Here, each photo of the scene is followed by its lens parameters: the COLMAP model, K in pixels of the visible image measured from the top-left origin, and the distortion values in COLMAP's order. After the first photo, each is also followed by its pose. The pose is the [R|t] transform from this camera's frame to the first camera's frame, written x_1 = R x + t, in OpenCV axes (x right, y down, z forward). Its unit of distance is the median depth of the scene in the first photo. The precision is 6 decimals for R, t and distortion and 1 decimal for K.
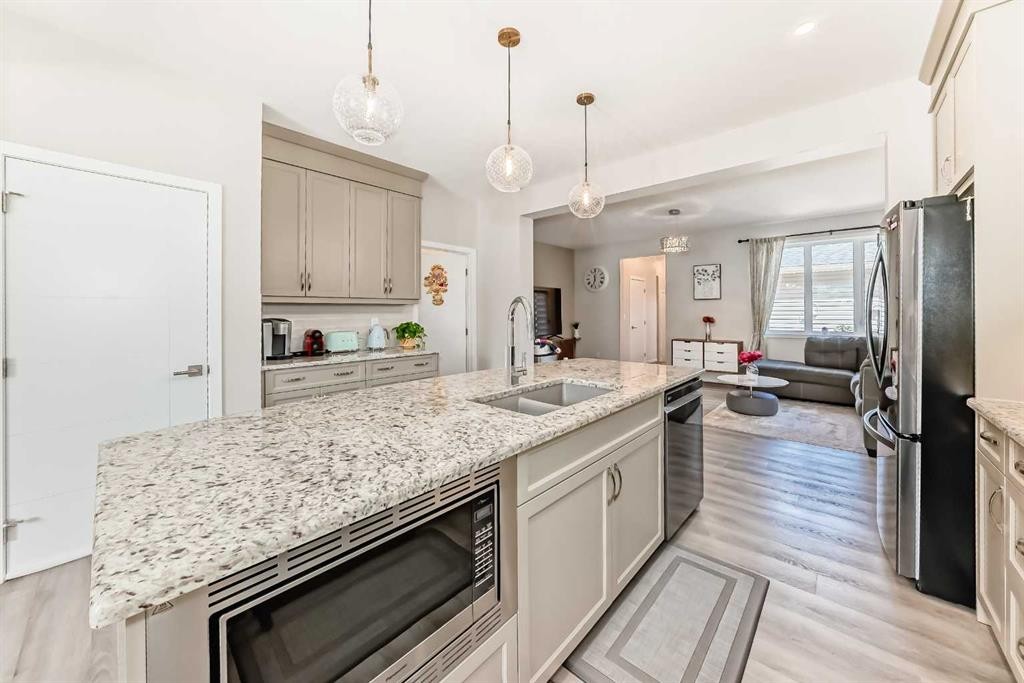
lens RADIAL K [[373.0, 0, 518.8], [0, 373.0, 309.4], [0, 0, 1]] dist [-0.024958, 0.006257]
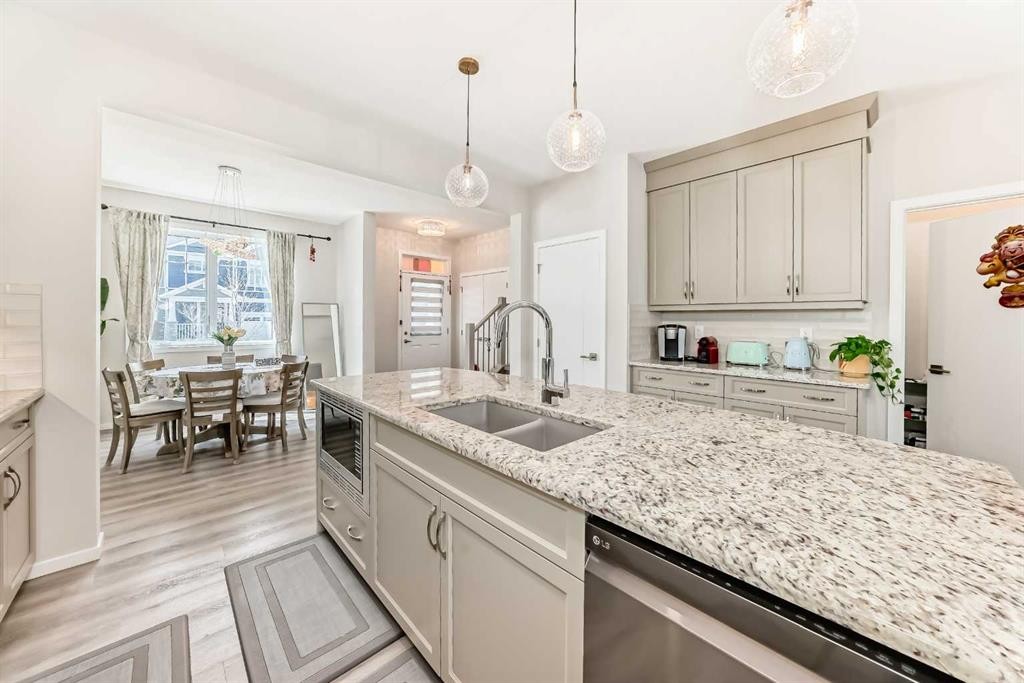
lens RADIAL K [[370.5, 0, 517.9], [0, 370.5, 319.2], [0, 0, 1]] dist [-0.024450, 0.006038]
pose [[-0.075321, 0.001885, -0.997158, 0.265502], [0.001704, 0.999997, 0.001762, 0.001825], [0.997158, -0.001566, -0.075323, 0.314016]]
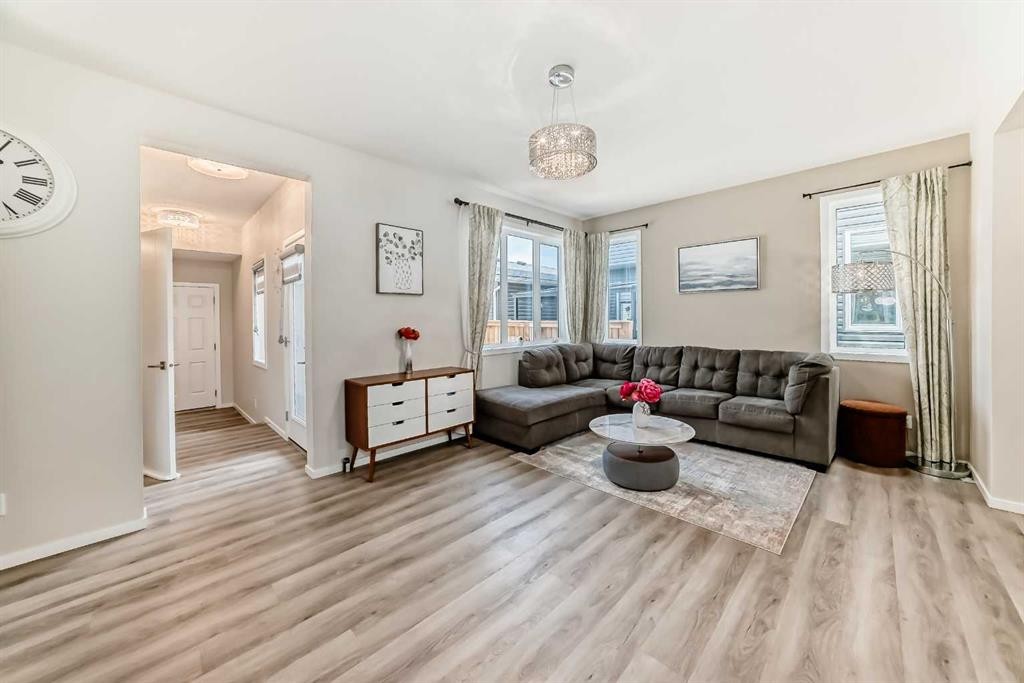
lens RADIAL K [[370.5, 0, 517.9], [0, 370.5, 319.2], [0, 0, 1]] dist [-0.024450, 0.006038]
pose [[0.050755, 0.001219, 0.998710, 0.006365], [0.001005, 0.999999, -0.001272, 0.009652], [-0.998711, 0.001068, 0.050754, 0.940329]]
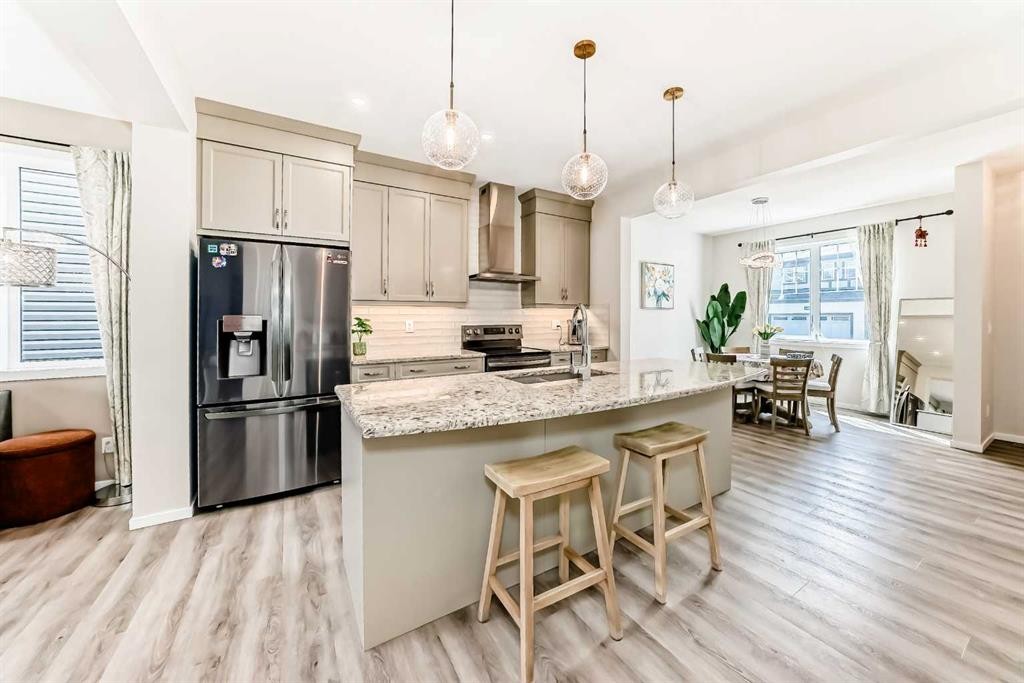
lens RADIAL K [[369.4, 0, 515.0], [0, 369.4, 320.0], [0, 0, 1]] dist [-0.024178, 0.006269]
pose [[-0.955961, -0.000997, 0.293493, -0.043268], [-0.000777, 0.999999, 0.000867, 0.005260], [-0.293494, 0.000601, -0.955961, 0.677533]]
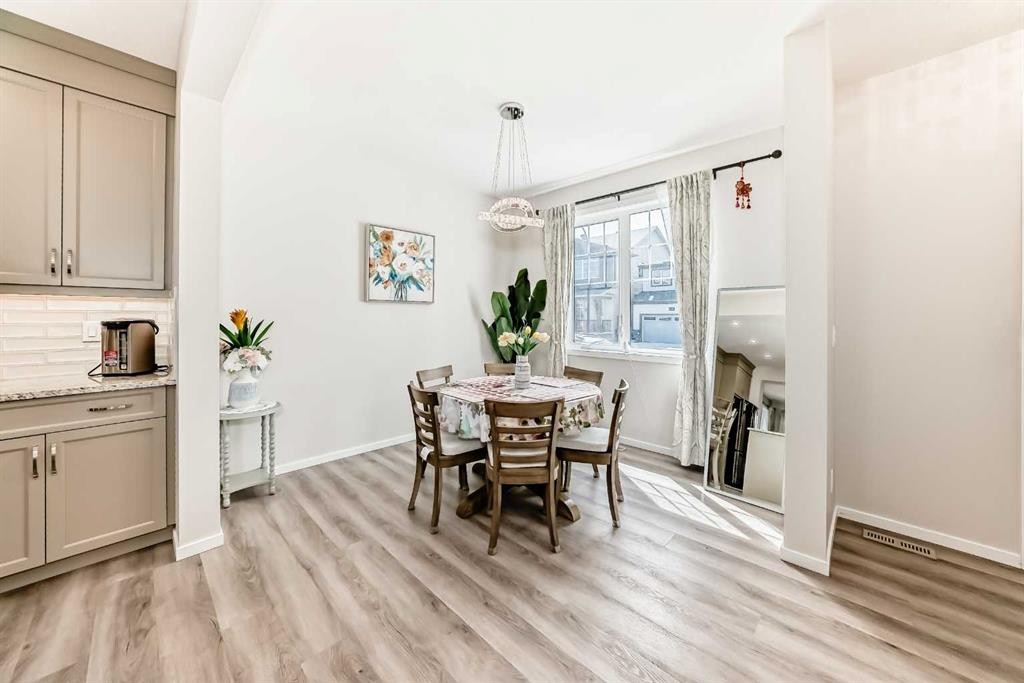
lens RADIAL K [[373.5, 0, 518.6], [0, 373.5, 316.6], [0, 0, 1]] dist [-0.027222, 0.006751]
pose [[-0.999416, -0.001573, 0.034133, -0.338383], [-0.001812, 0.999974, -0.006971, 0.002954], [-0.034121, -0.007029, -0.999393, 0.225901]]
